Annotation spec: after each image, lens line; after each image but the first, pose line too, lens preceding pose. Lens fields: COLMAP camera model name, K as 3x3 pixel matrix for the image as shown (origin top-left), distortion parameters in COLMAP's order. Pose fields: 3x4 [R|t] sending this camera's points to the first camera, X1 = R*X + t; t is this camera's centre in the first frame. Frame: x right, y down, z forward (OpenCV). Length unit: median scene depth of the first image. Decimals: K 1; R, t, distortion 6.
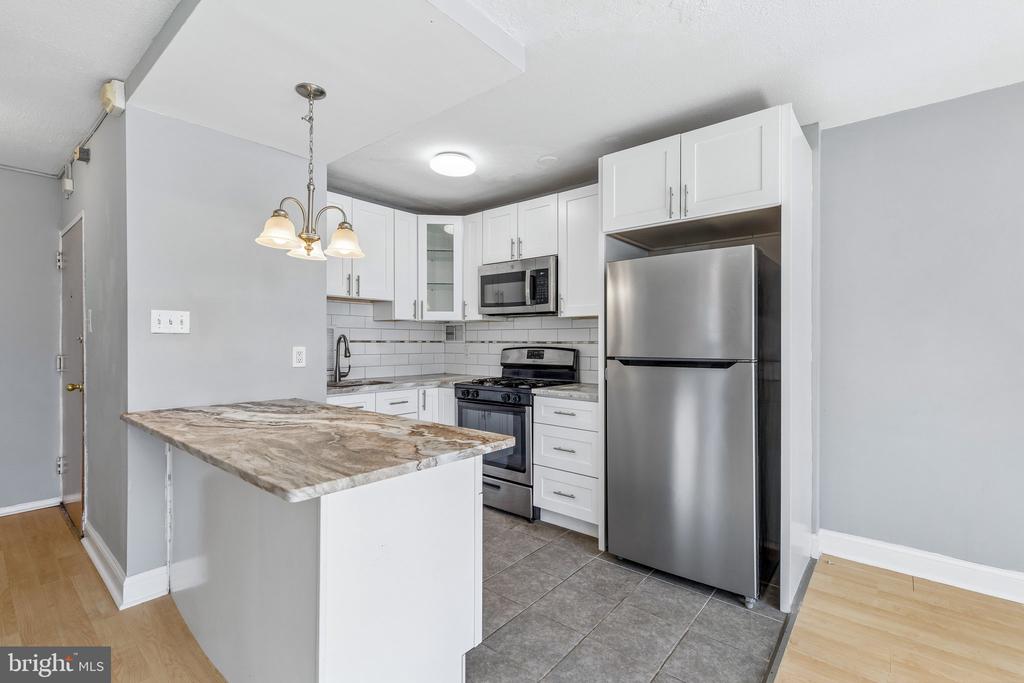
lens RADIAL K [[463.3, 0, 513.5], [0, 463.3, 341.2], [0, 0, 1]] dist [0.006847, -0.001969]
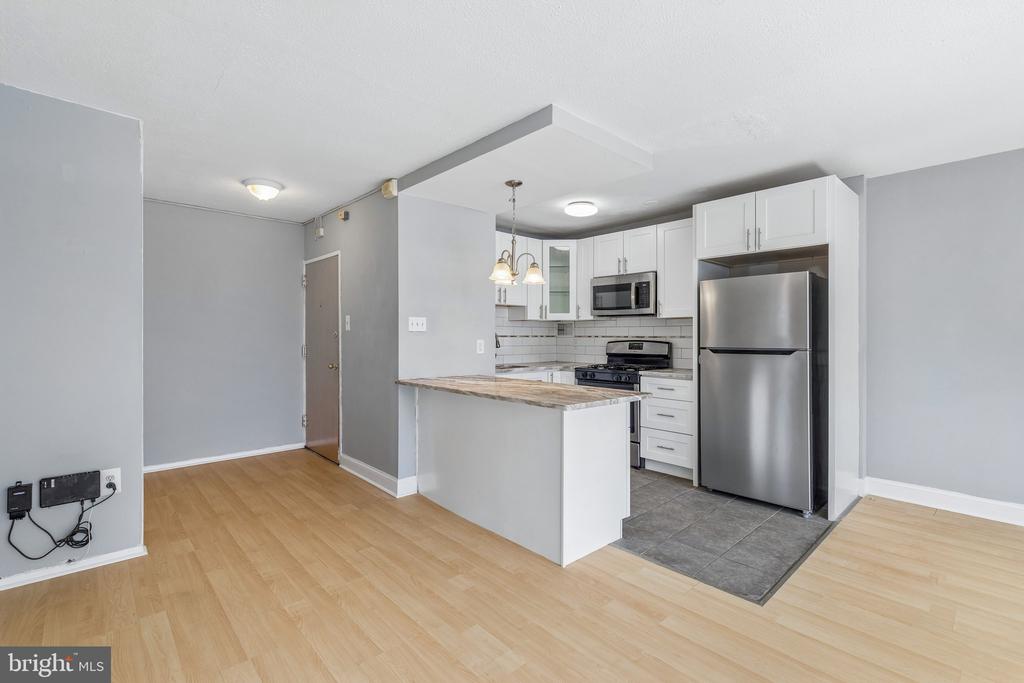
lens RADIAL K [[463.3, 0, 511.9], [0, 463.3, 335.3], [0, 0, 1]] dist [0.006847, -0.001969]
pose [[0.991122, -0.001011, -0.132953, -0.149279], [0.001079, 0.999999, 0.000437, -0.003304], [0.132952, -0.000577, 0.991122, -0.398995]]
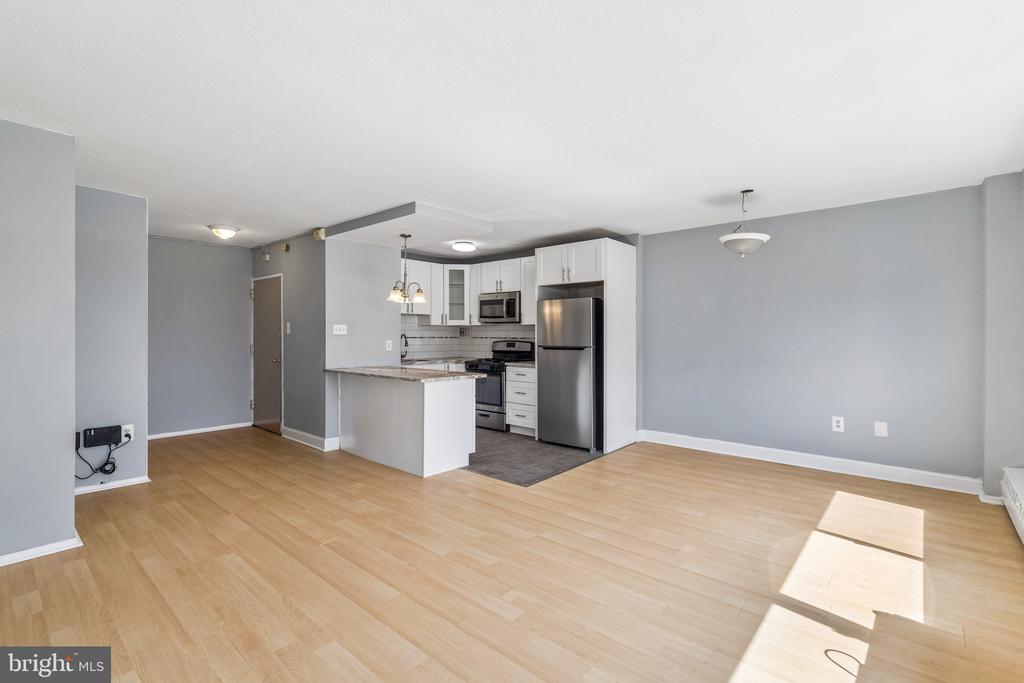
lens RADIAL K [[463.3, 0, 512.8], [0, 463.3, 333.9], [0, 0, 1]] dist [0.006847, -0.001969]
pose [[0.999705, -0.000637, -0.024261, 0.117690], [0.000610, 0.999999, -0.001141, -0.014097], [0.024261, 0.001126, 0.999705, -0.914993]]
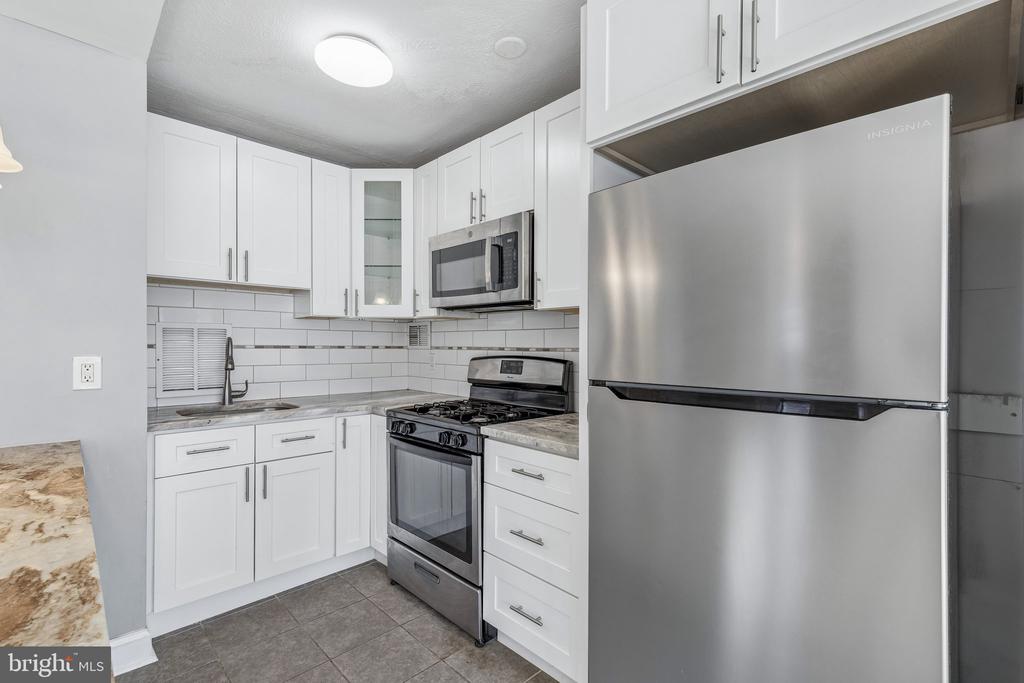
lens RADIAL K [[463.3, 0, 512.8], [0, 463.3, 347.2], [0, 0, 1]] dist [0.006847, -0.001969]
pose [[0.995187, 0.003995, -0.097918, 0.139305], [-0.003639, 0.999986, 0.003810, -0.003817], [0.097931, -0.003435, 0.995187, 0.399438]]
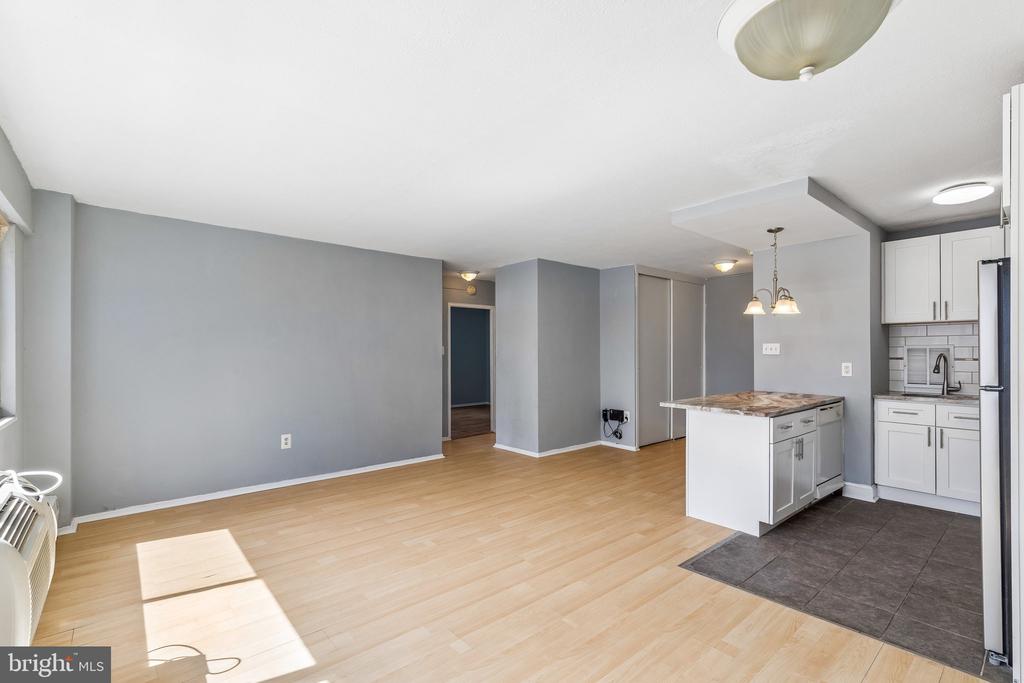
lens RADIAL K [[463.3, 0, 517.6], [0, 463.3, 348.0], [0, 0, 1]] dist [0.006847, -0.001969]
pose [[-0.158259, -0.009805, -0.987349, 1.070059], [0.001550, 0.999947, -0.010178, -0.020275], [0.987396, -0.003141, -0.158235, 0.165225]]
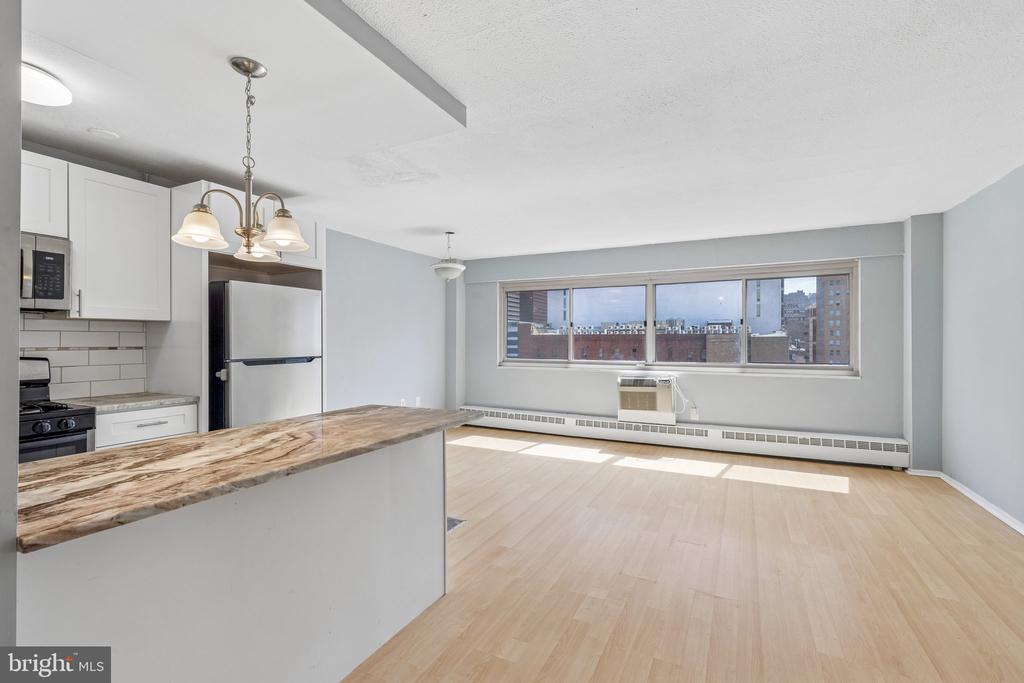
lens RADIAL K [[463.3, 0, 514.0], [0, 463.3, 341.2], [0, 0, 1]] dist [0.006847, -0.001969]
pose [[-0.229744, -0.002025, 0.973249, -0.925441], [0.000289, 0.999998, 0.002149, -0.014082], [-0.973251, 0.000775, -0.229743, 0.468080]]
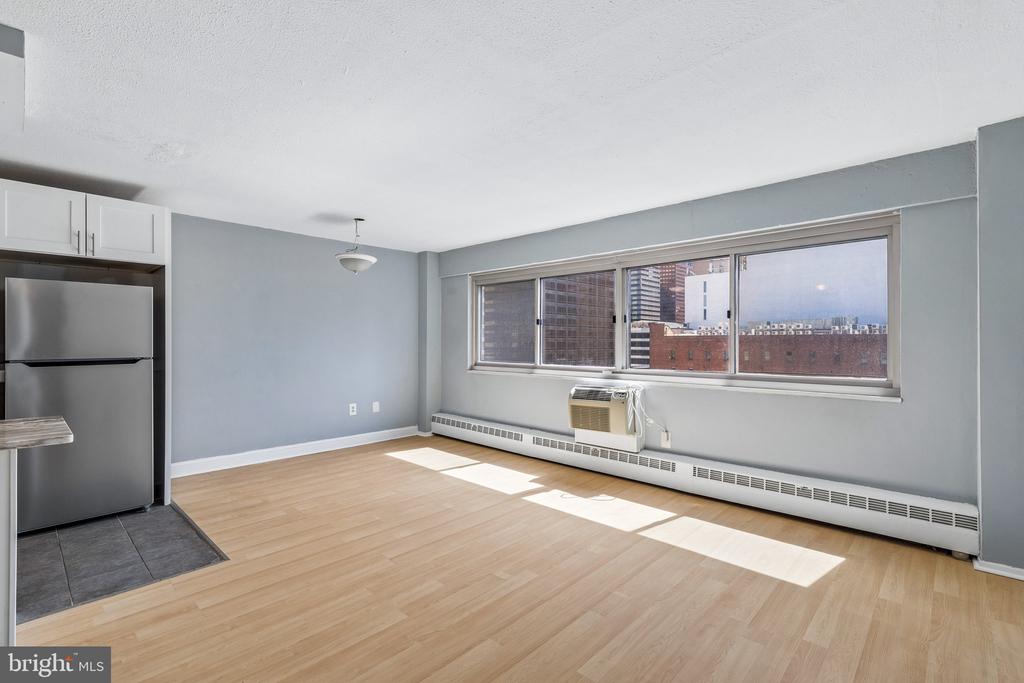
lens RADIAL K [[463.3, 0, 515.0], [0, 463.3, 342.8], [0, 0, 1]] dist [0.006847, -0.001969]
pose [[0.060282, -0.002697, 0.998178, -0.706260], [0.000039, 0.999996, 0.002700, -0.010657], [-0.998181, -0.000123, 0.060282, -0.255110]]
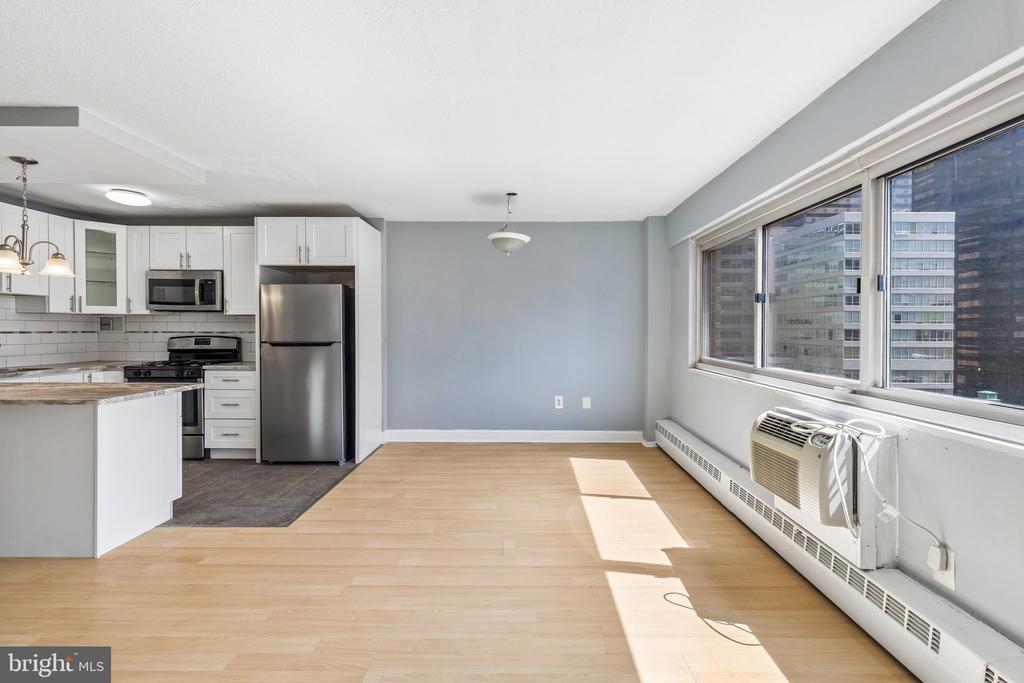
lens RADIAL K [[463.3, 0, 518.7], [0, 463.3, 333.3], [0, 0, 1]] dist [0.006847, -0.001969]
pose [[0.775133, -0.006068, 0.631769, -0.108064], [-0.001114, 0.999939, 0.010971, -0.012983], [-0.631797, -0.009208, 0.775079, -0.708084]]
